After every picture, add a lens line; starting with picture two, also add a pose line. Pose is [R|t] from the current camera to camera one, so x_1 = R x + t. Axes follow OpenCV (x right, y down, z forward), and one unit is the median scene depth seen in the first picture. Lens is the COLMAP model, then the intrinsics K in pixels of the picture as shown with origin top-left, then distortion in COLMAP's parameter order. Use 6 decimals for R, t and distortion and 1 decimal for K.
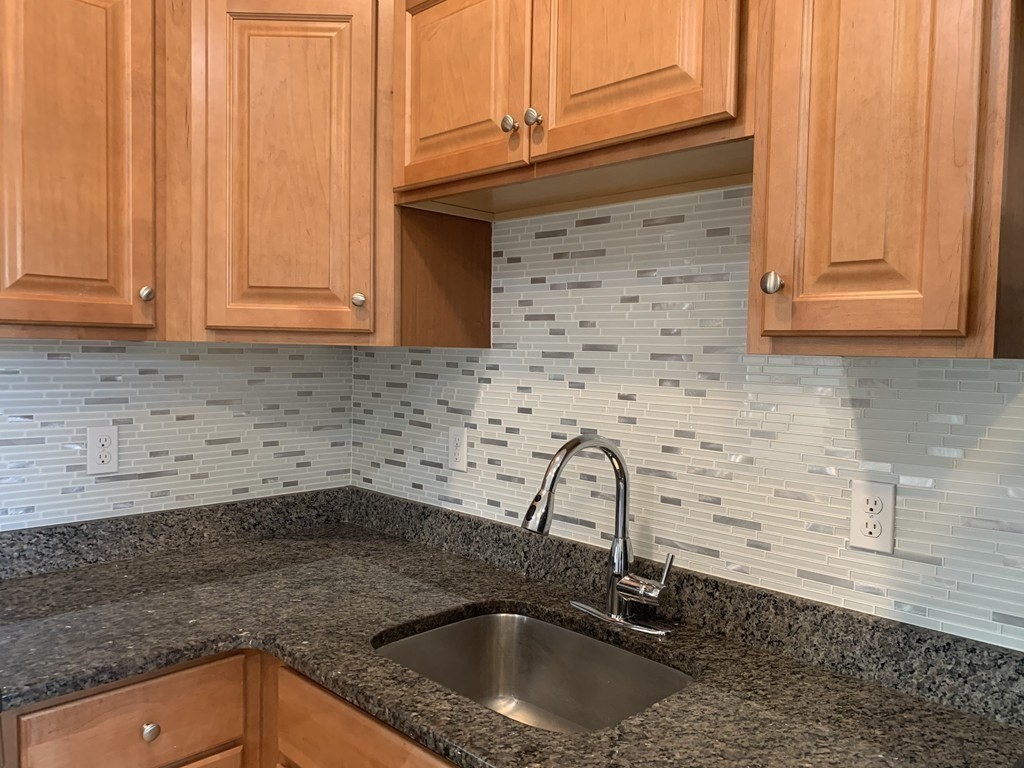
lens RADIAL K [[765.2, 0, 513.0], [0, 765.2, 375.2], [0, 0, 1]] dist [0.009504, -0.019744]
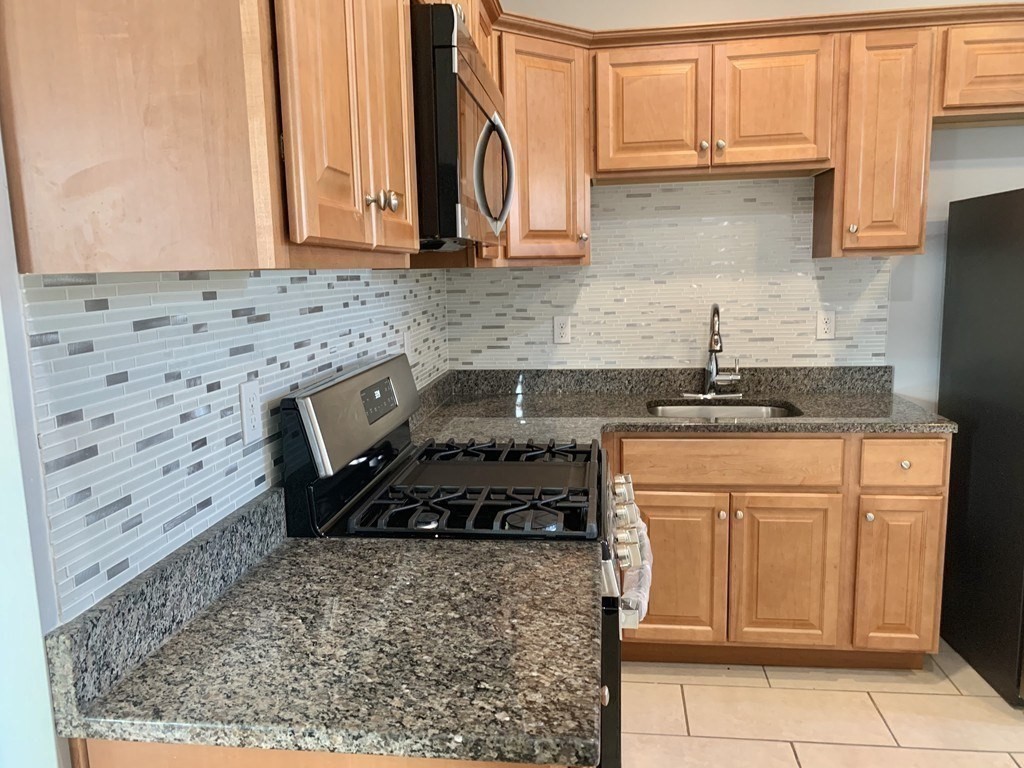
lens RADIAL K [[765.2, 0, 510.6], [0, 765.2, 389.8], [0, 0, 1]] dist [0.009504, -0.019744]
pose [[0.806725, -0.133802, 0.575579, -1.224873], [0.065450, 0.988267, 0.138004, -0.008122], [-0.587291, -0.073660, 0.806017, -0.259732]]
